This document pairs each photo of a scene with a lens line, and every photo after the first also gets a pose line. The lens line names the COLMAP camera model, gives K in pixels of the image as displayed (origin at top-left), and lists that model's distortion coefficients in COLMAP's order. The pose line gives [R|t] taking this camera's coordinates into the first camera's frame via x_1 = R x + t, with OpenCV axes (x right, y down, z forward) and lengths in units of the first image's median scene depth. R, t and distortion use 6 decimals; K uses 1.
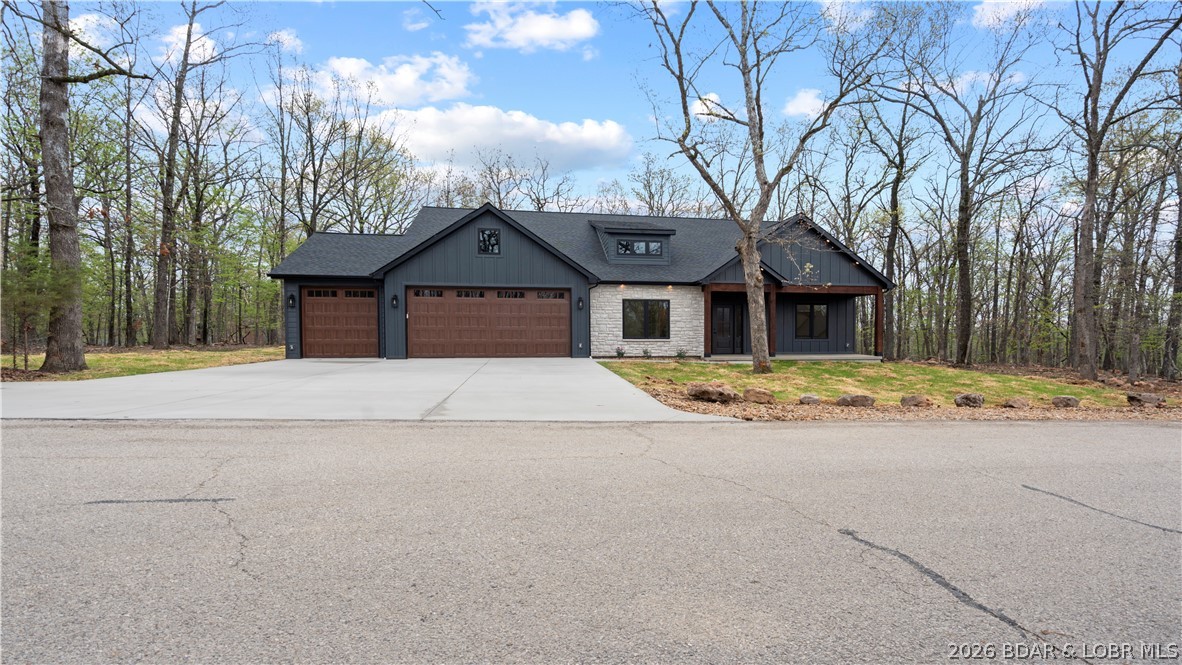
lens RADIAL K [[530.6, 0, 595.0], [0, 530.6, 339.8], [0, 0, 1]] dist [-0.004510, 0.001590]
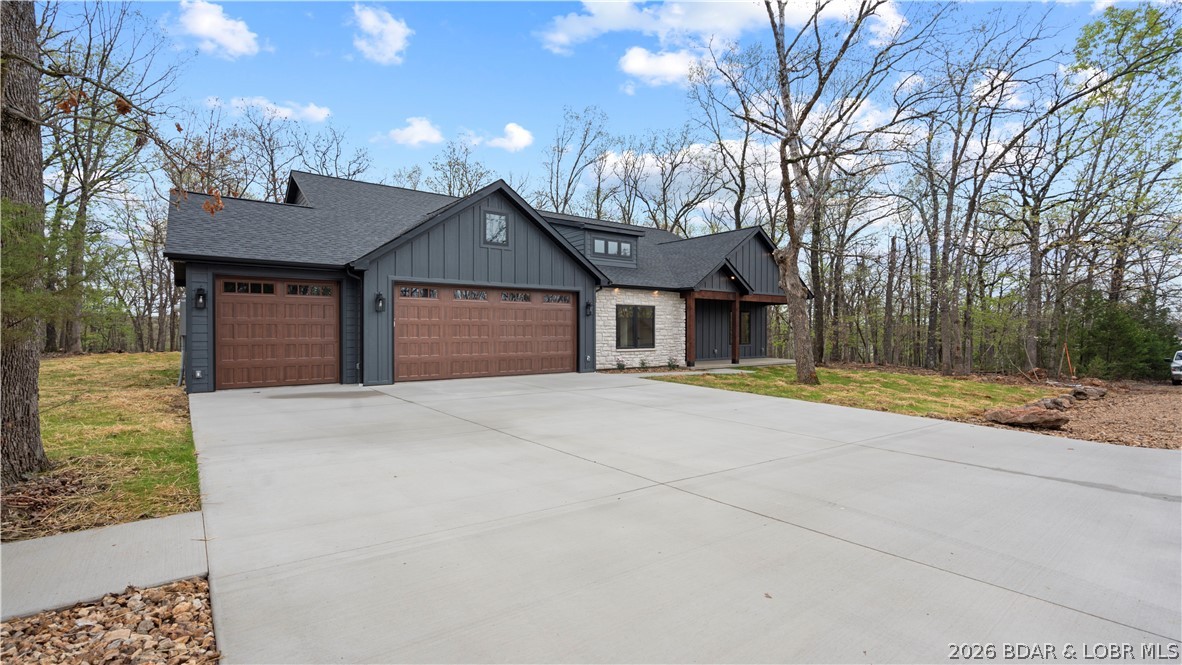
lens RADIAL K [[530.6, 0, 589.9], [0, 530.6, 326.2], [0, 0, 1]] dist [-0.004510, 0.001590]
pose [[0.894809, 0.002210, 0.446443, -0.408171], [0.007450, 0.999775, -0.019881, -0.023707], [-0.446387, 0.021116, 0.894591, 0.230045]]
